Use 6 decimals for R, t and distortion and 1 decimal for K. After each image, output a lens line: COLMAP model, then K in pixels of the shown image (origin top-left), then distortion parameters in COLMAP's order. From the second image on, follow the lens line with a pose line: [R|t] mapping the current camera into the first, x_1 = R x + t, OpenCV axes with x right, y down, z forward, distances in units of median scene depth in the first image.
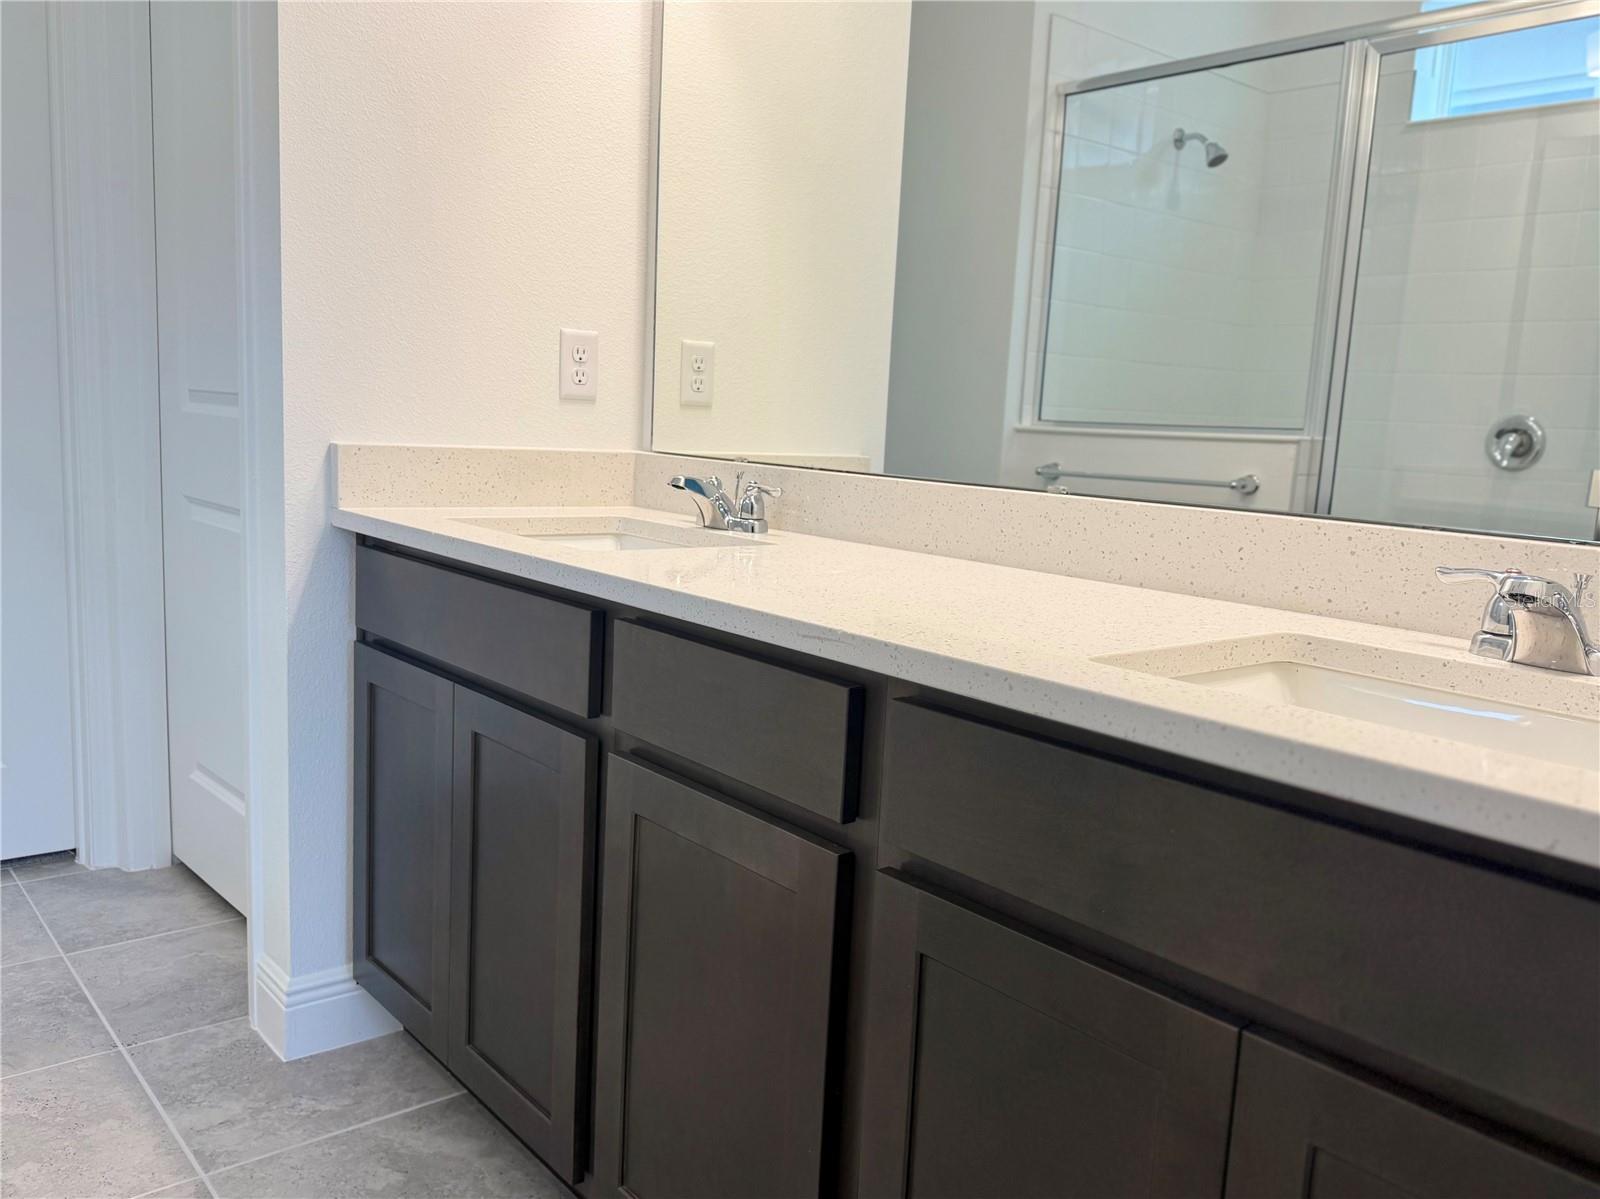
lens RADIAL K [[872.2, 0, 802.7], [0, 872.2, 603.4], [0, 0, 1]] dist [-0.002166, -0.000077]
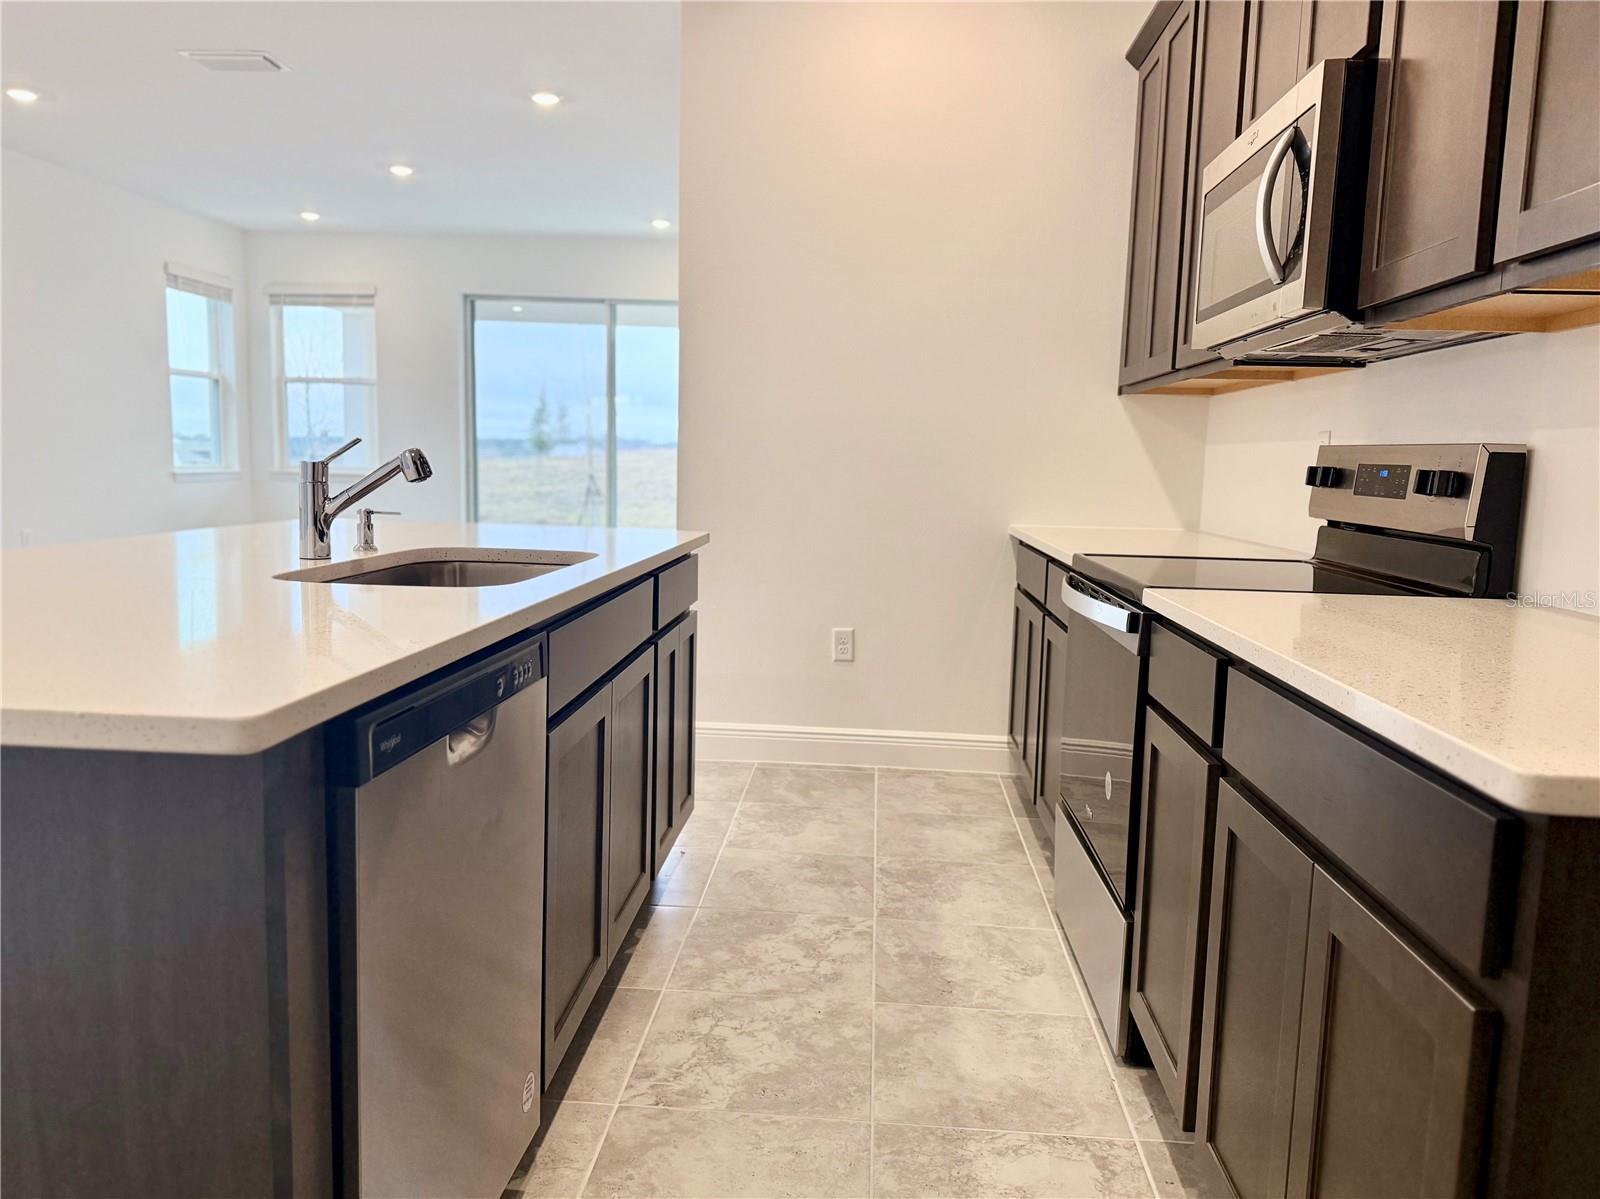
lens RADIAL K [[1108.8, 0, 800.3], [0, 1108.8, 596.9], [0, 0, 1]] dist [-0.005669, -0.000504]
pose [[0.579839, 0.141309, -0.802383, 1.369634], [-0.289229, 0.956400, -0.040577, 0.312707], [0.761665, 0.255600, 0.595428, -1.076193]]
